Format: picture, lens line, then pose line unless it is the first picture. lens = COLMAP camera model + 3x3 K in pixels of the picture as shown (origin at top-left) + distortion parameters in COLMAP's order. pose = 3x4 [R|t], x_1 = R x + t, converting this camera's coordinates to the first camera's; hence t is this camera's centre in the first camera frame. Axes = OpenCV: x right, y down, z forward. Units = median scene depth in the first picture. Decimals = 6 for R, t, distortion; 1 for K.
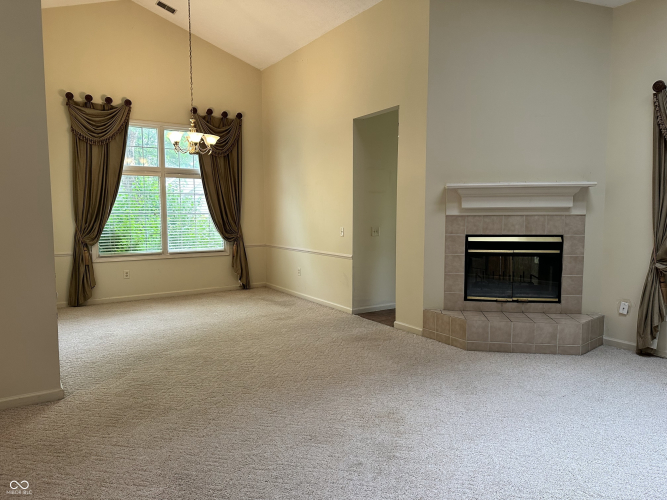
lens RADIAL K [[454.6, 0, 333.5], [0, 454.6, 250.0], [0, 0, 1]] dist [0.008946, -0.000791]
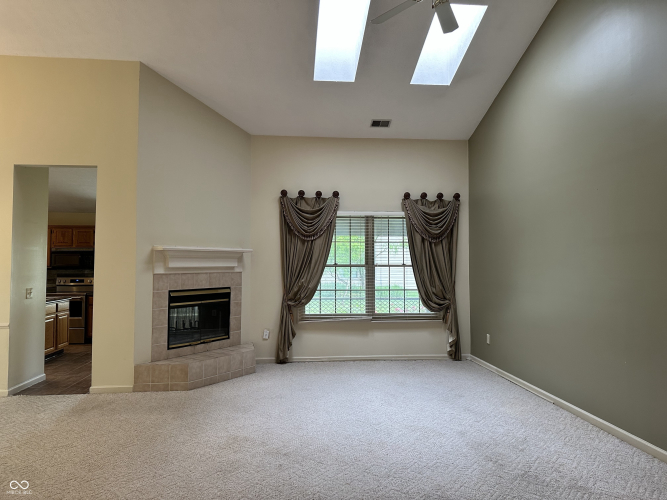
lens RADIAL K [[454.6, 0, 333.5], [0, 454.6, 250.0], [0, 0, 1]] dist [0.008946, -0.000791]
pose [[0.452872, 0.029554, 0.891085, -0.550148], [0.078587, 0.994237, -0.072915, -0.019353], [-0.888105, 0.103049, 0.447940, 0.113186]]
